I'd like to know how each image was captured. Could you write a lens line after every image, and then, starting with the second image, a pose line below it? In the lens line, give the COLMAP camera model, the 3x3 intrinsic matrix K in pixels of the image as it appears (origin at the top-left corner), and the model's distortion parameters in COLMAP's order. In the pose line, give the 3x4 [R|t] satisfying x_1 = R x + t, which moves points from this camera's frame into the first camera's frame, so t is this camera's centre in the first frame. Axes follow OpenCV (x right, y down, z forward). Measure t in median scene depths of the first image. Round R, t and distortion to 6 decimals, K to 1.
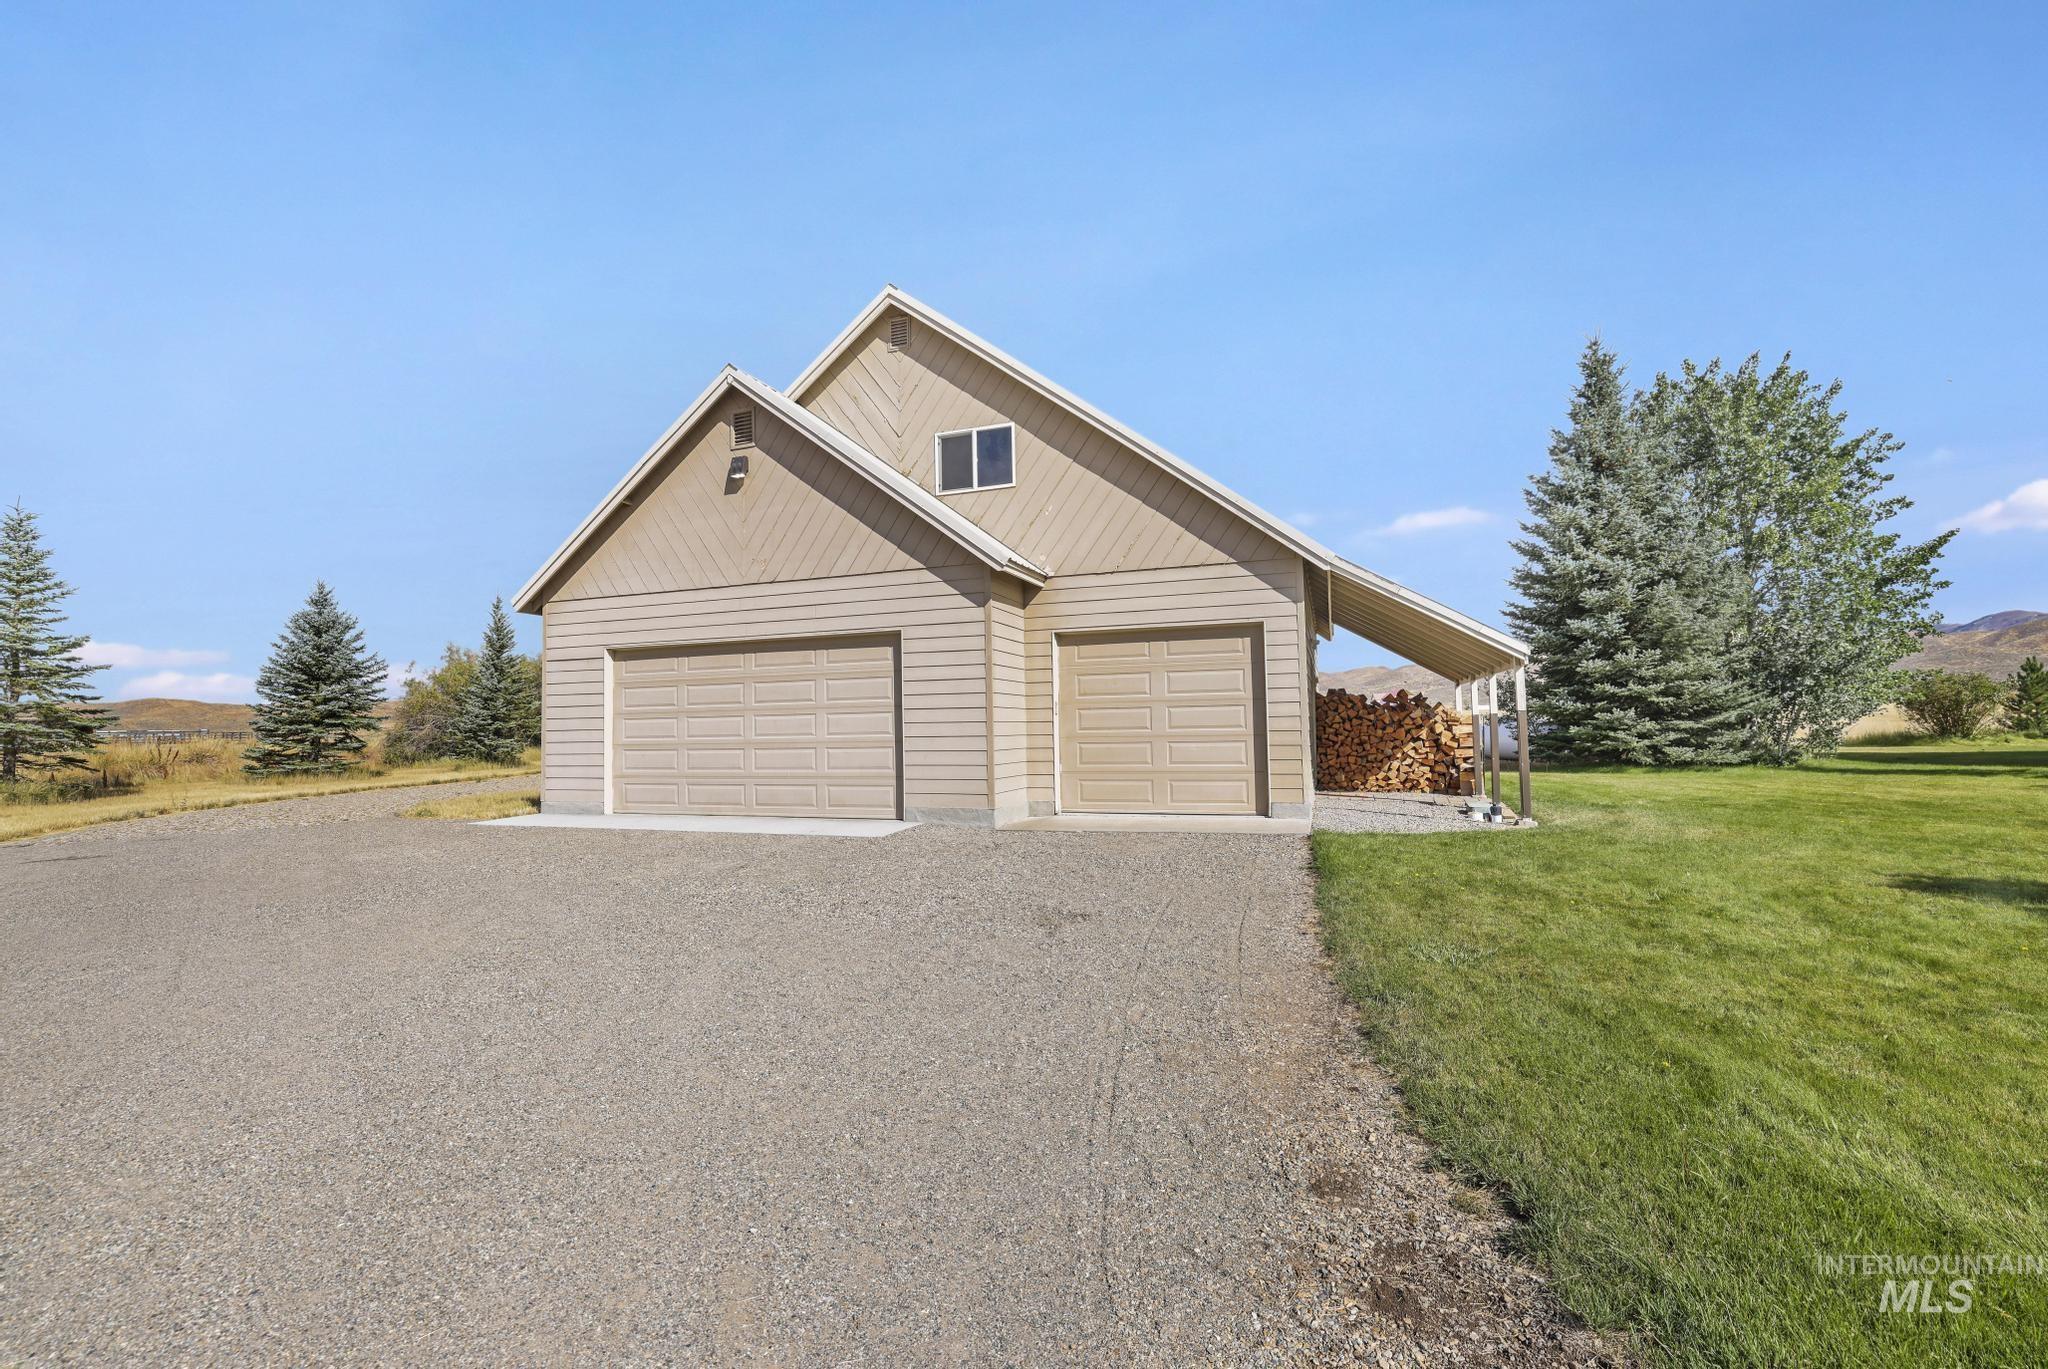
lens RADIAL K [[835.0, 0, 980.9], [0, 835.0, 687.2], [0, 0, 1]] dist [-0.026672, 0.000118]
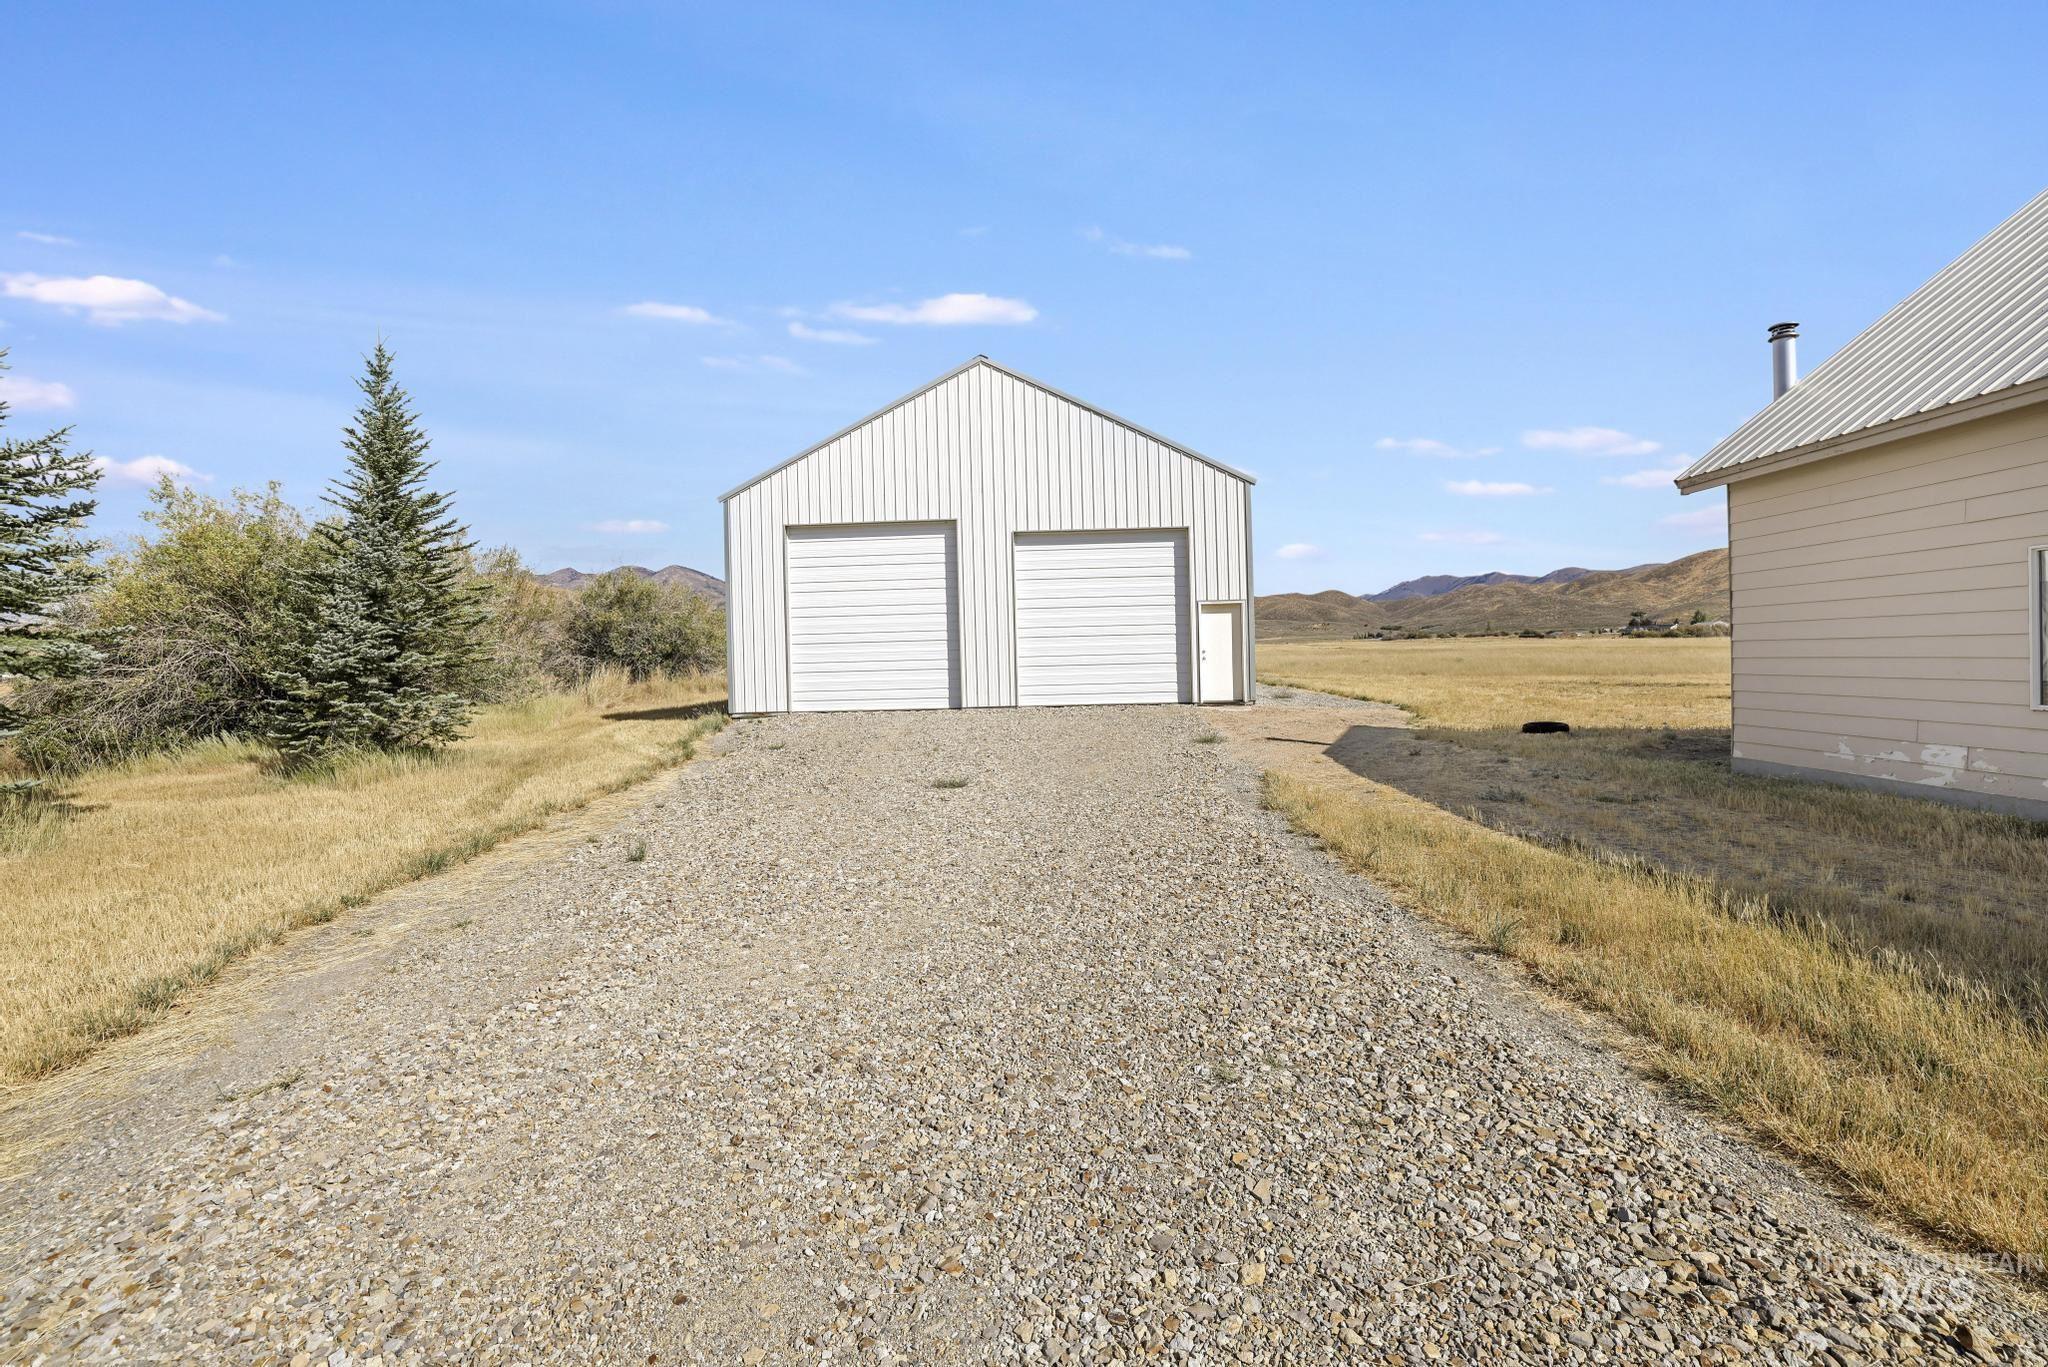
lens RADIAL K [[883.8, 0, 1027.4], [0, 883.8, 666.9], [0, 0, 1]] dist [-0.035906, 0.012191]
pose [[0.955728, -0.013661, 0.293936, -0.406958], [-0.000849, 0.998789, 0.049182, 0.027484], [-0.294252, -0.047254, 0.954559, 0.489151]]
